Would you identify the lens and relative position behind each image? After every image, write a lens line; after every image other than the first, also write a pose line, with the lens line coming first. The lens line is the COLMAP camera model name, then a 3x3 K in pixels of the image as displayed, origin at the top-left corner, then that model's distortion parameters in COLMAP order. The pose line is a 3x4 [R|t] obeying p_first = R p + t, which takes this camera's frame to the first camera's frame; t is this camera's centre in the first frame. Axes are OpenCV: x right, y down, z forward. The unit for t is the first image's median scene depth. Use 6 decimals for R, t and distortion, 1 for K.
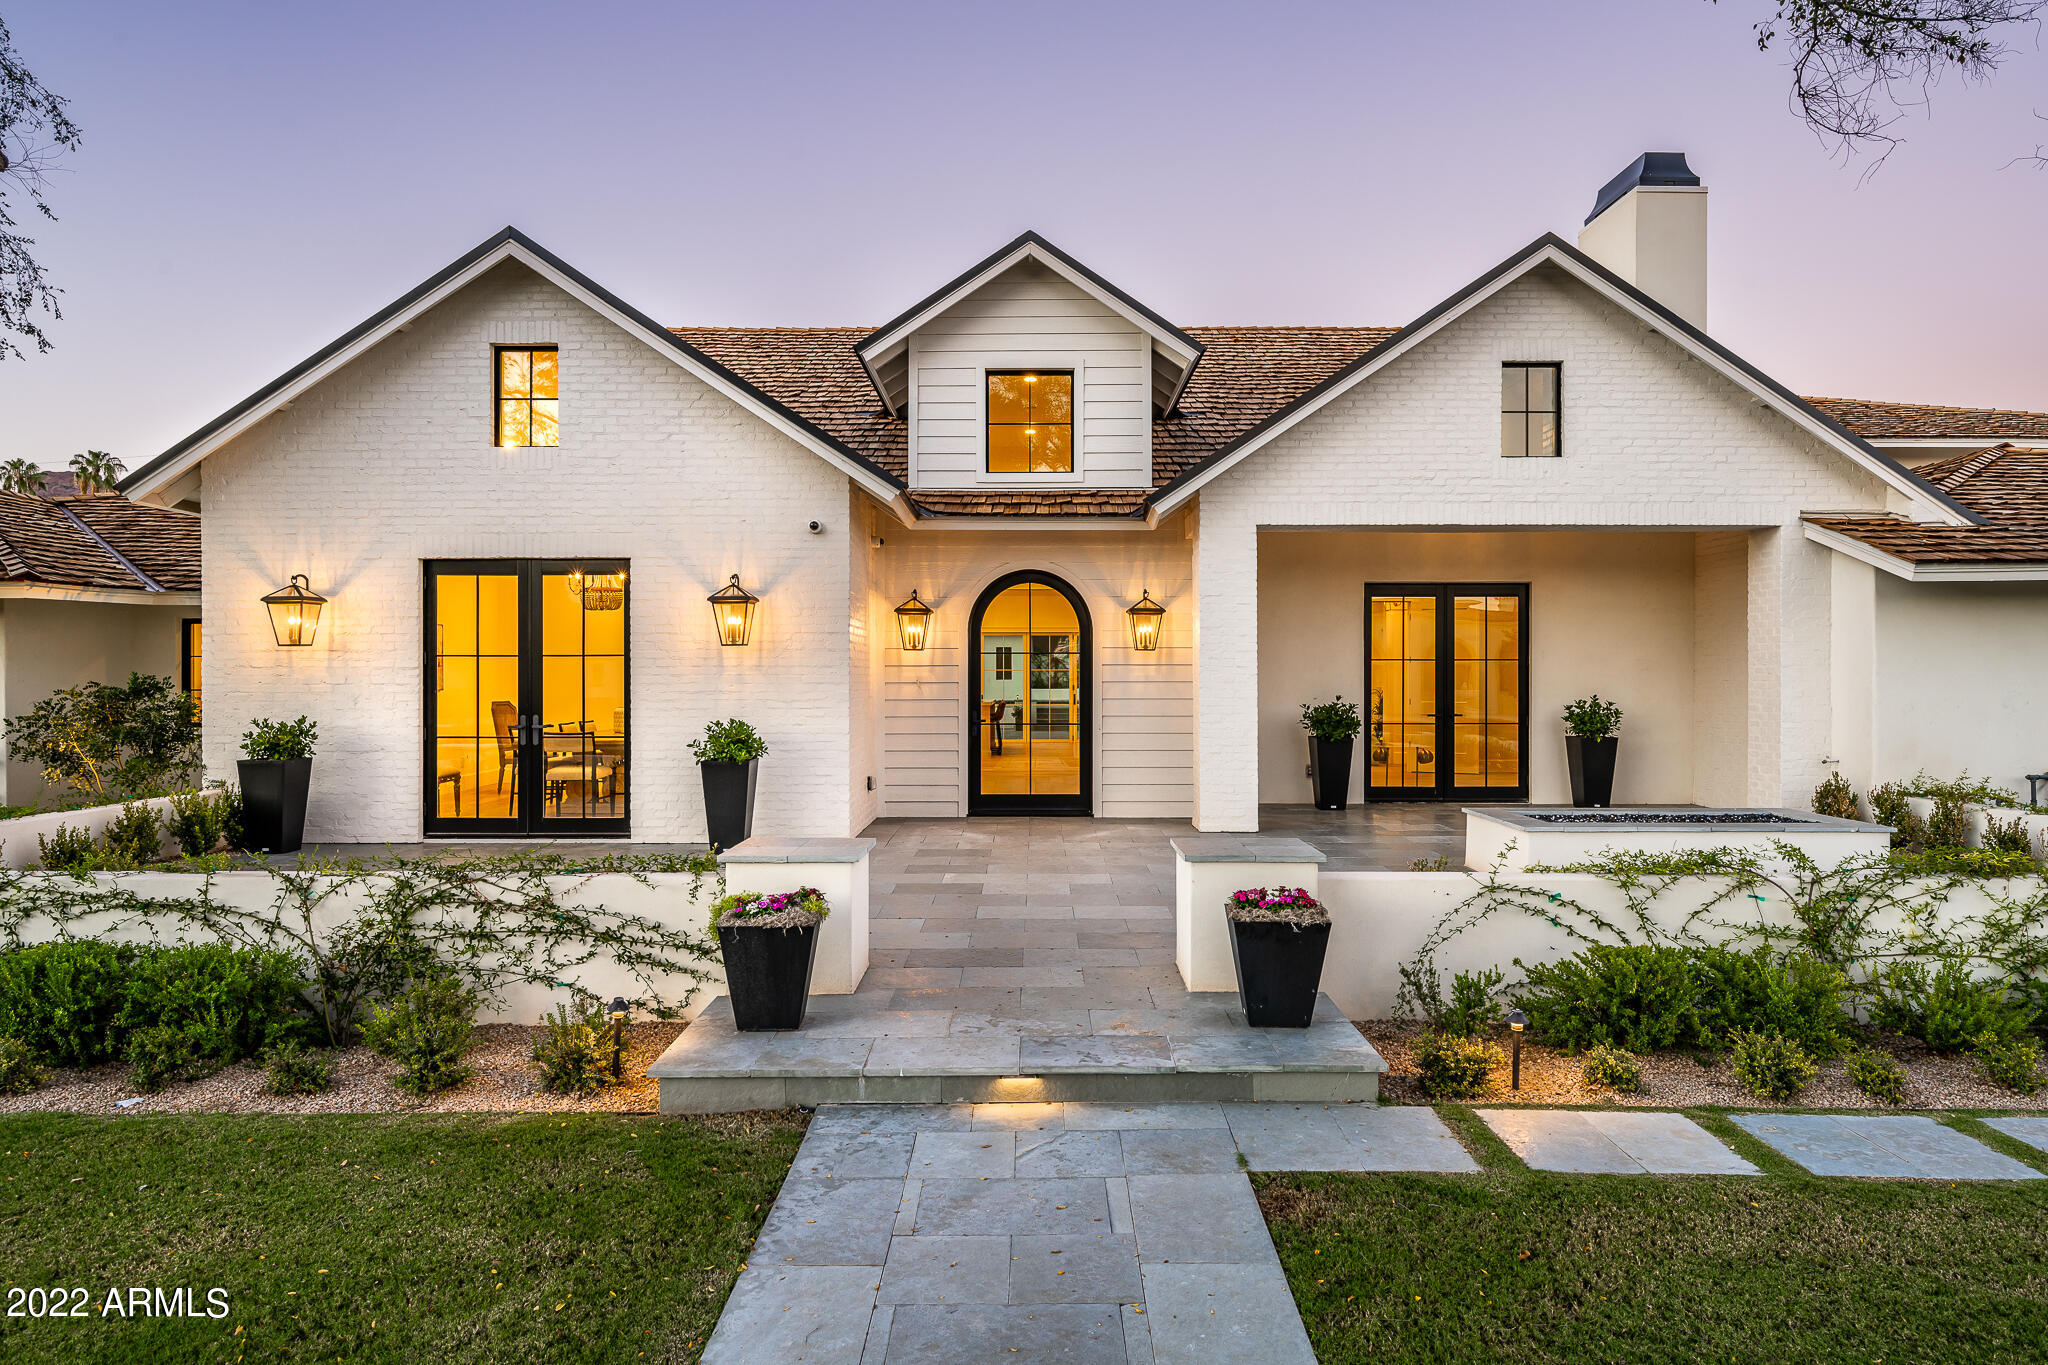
lens RADIAL K [[1245.2, 0, 1024.0], [0, 1245.2, 682.5], [0, 0, 1]] dist [-0.007844, 0.002296]
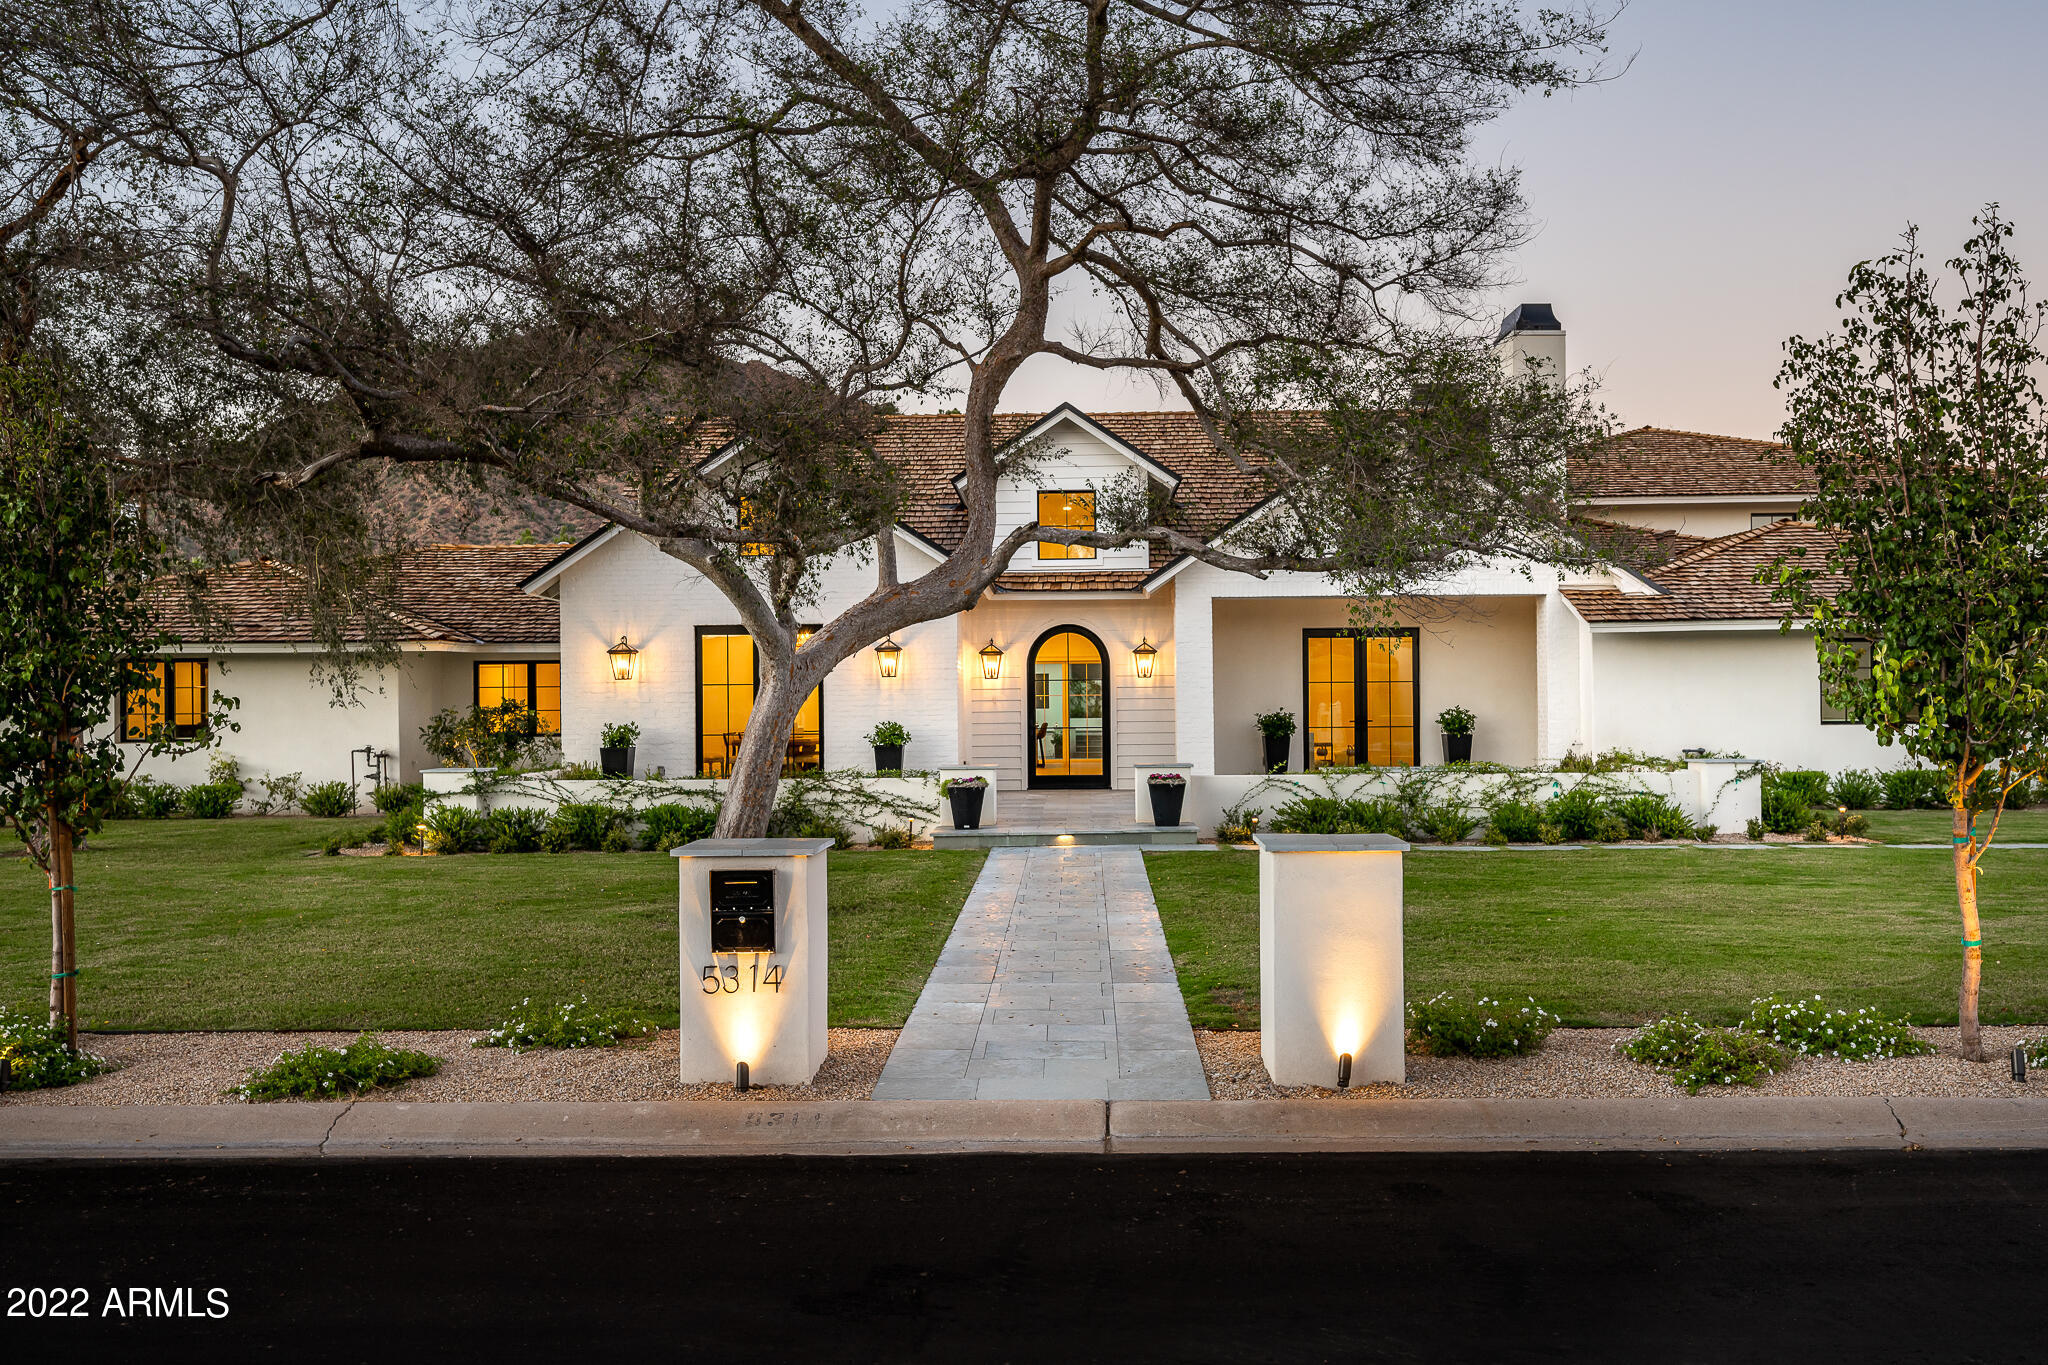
lens RADIAL K [[1655.1, 0, 1024.0], [0, 1655.1, 682.5], [0, 0, 1]] dist [0.001048, 0.000021]
pose [[0.999728, -0.008637, -0.021679, -0.005832], [0.008162, 0.999727, -0.021910, 0.024450], [0.021863, 0.021727, 0.999525, -1.075124]]
